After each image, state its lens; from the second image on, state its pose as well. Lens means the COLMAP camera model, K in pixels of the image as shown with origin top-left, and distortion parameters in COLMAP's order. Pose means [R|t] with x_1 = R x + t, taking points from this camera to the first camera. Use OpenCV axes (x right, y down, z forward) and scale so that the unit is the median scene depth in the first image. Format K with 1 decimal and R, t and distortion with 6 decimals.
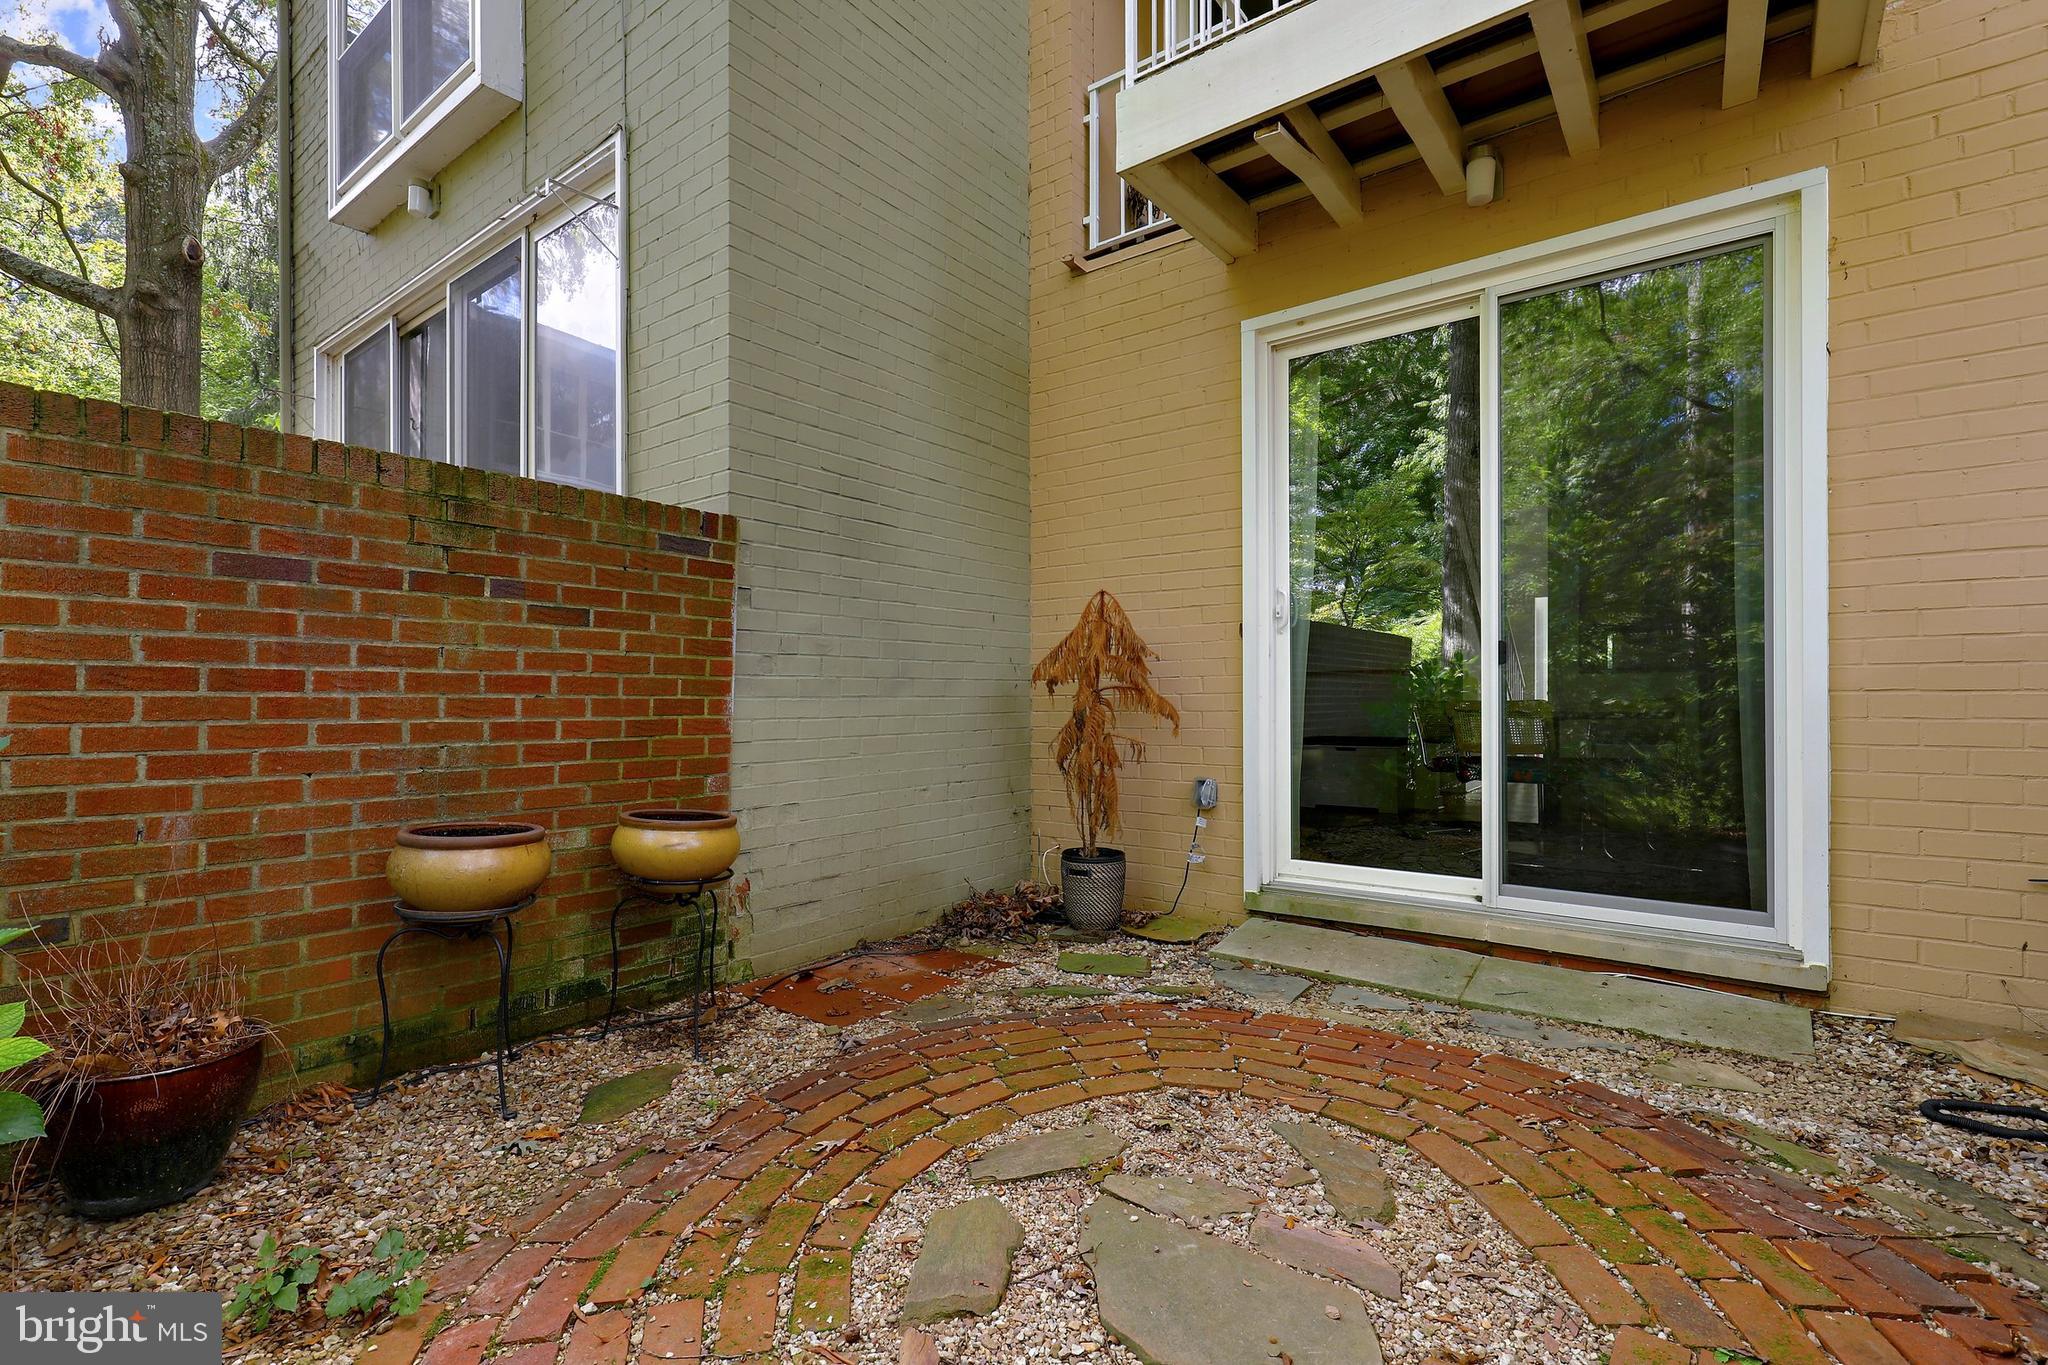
lens RADIAL K [[927.8, 0, 1022.9], [0, 927.8, 689.1], [0, 0, 1]] dist [-0.002285, 0.000087]
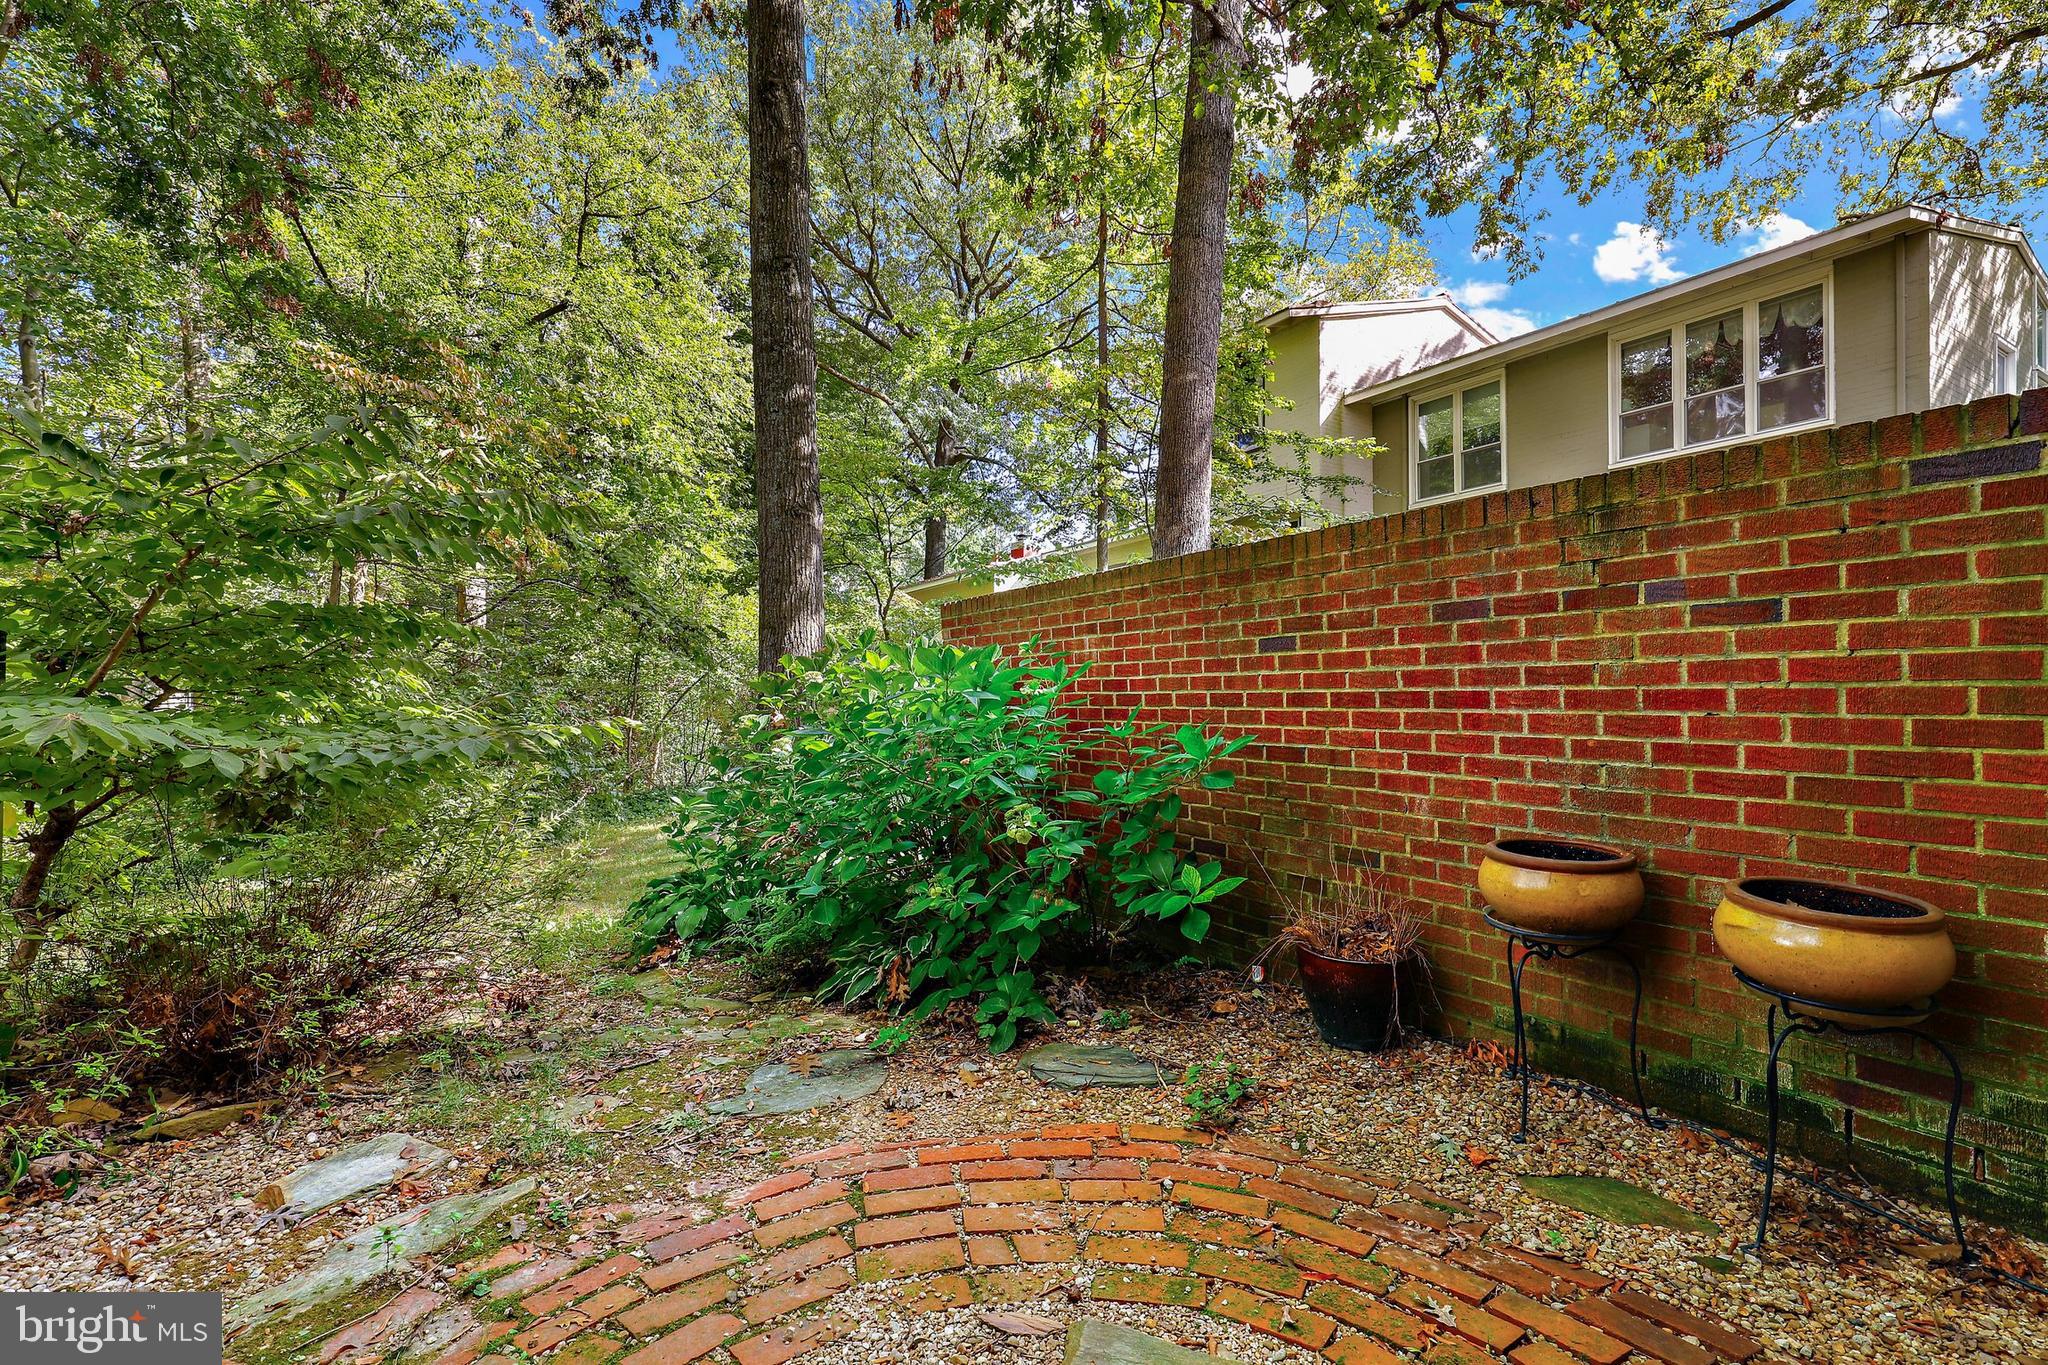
lens RADIAL K [[927.8, 0, 1018.7], [0, 927.8, 699.5], [0, 0, 1]] dist [-0.002285, 0.000087]
pose [[-0.360768, -0.006399, -0.932634, 0.519017], [0.006793, 0.999932, -0.009488, -0.001595], [0.932631, -0.009759, -0.360700, 0.800197]]
